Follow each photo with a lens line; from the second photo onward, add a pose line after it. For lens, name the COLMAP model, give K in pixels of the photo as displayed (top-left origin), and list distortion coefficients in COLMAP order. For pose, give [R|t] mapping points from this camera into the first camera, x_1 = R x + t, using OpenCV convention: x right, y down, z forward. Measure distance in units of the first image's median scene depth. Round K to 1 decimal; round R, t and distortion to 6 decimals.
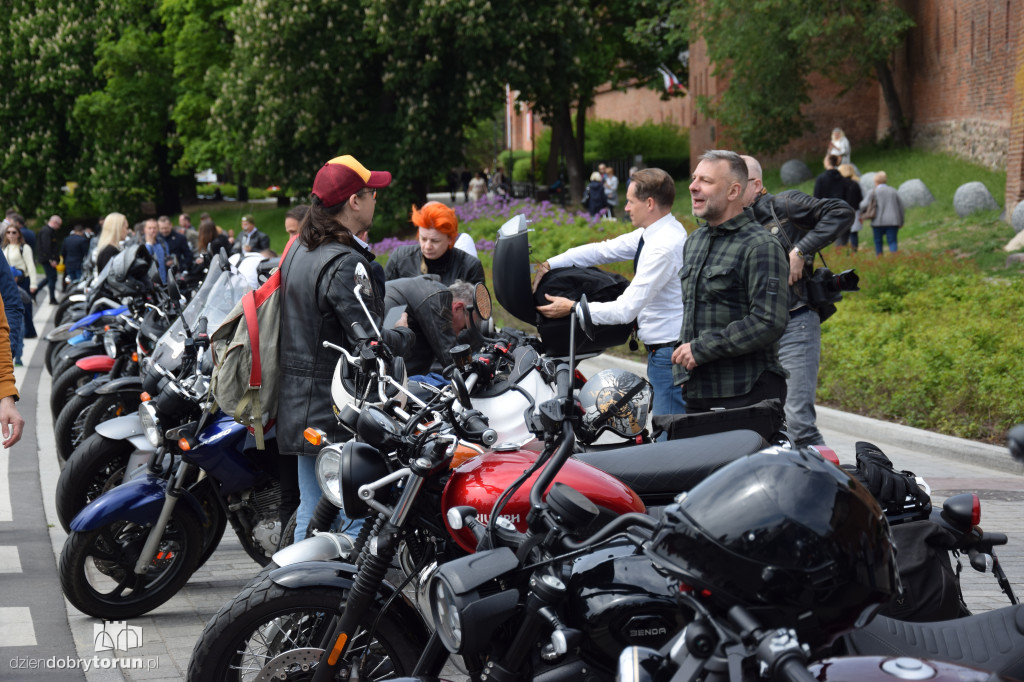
lens RADIAL K [[2650.3, 0, 510.8], [0, 2650.3, 355.1], [0, 0, 1]] dist [0.601918, 1.399681]
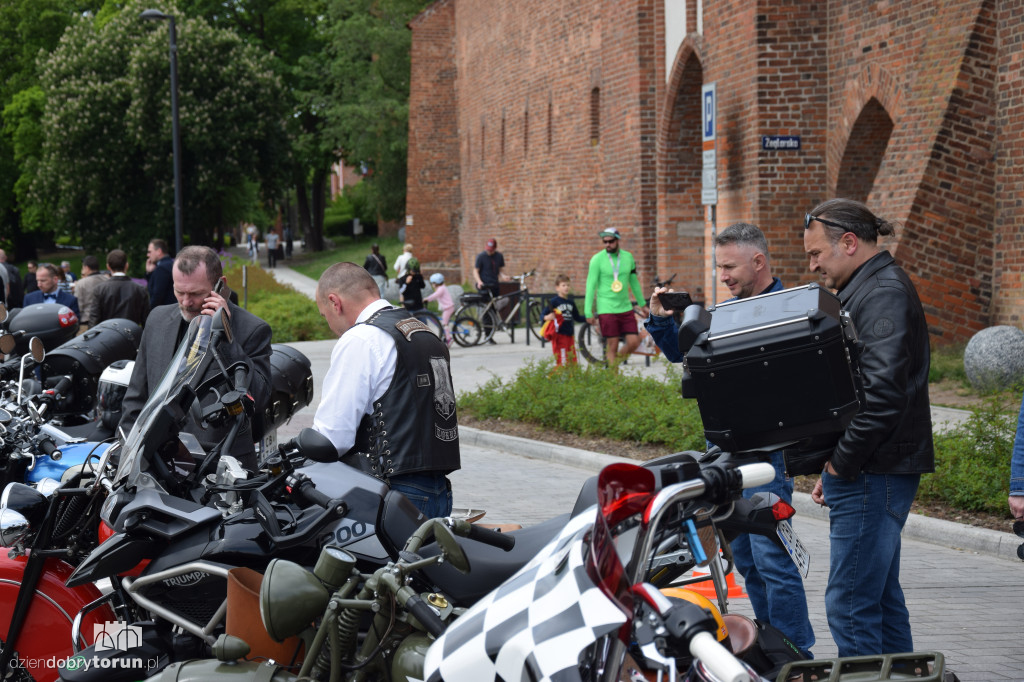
lens RADIAL K [[2409.8, 0, 505.4], [0, 2409.8, 353.7], [0, 0, 1]] dist [0.498906, 1.173611]
pose [[0.999286, -0.004458, 0.037522, 0.091659], [0.004965, 0.999898, -0.013415, 0.015151], [-0.037458, 0.013592, 0.999206, -0.312594]]
